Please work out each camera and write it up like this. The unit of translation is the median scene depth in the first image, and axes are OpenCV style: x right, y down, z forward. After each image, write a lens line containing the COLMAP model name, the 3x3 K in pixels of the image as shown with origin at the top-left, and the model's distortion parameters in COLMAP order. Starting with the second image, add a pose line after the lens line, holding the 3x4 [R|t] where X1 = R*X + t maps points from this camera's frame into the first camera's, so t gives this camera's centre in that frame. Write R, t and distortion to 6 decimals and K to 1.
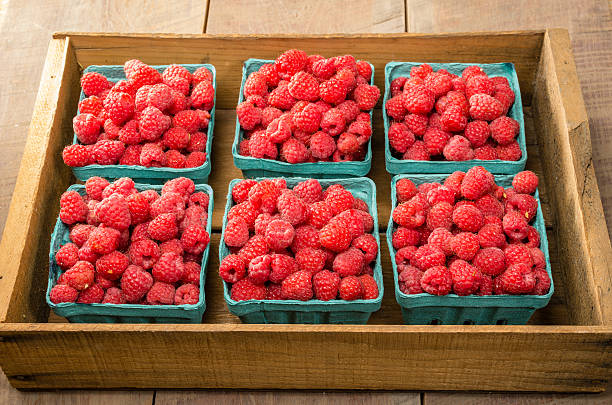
lens RADIAL K [[939.4, 0, 306.0], [0, 939.4, 202.5], [0, 0, 1]] dist [-0.005062, 0.011418]
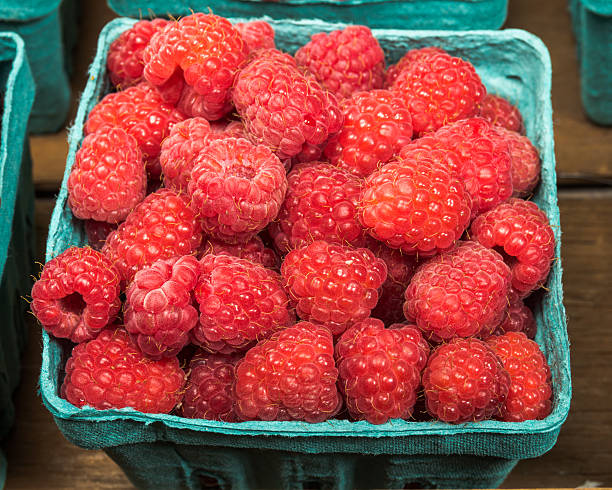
lens RADIAL K [[1358.0, 0, 306.0], [0, 1358.0, 245.0], [0, 0, 1]] dist [0.010518, 0.072262]
pose [[0.997663, 0.043975, -0.052287, 0.017417], [-0.040377, 0.996870, 0.067975, 0.019670], [0.055113, -0.065704, 0.996316, 0.521288]]
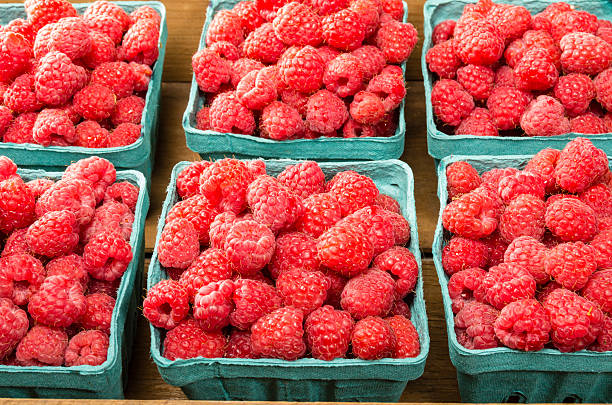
lens RADIAL K [[977.8, 0, 313.5], [0, 977.8, 202.9], [0, 0, 1]] dist [-0.023660, -0.053276]
pose [[0.999906, 0.001044, -0.013704, 0.018471], [-0.002064, 0.997206, -0.074670, 0.049055], [0.013587, 0.074691, 0.997114, 0.366819]]
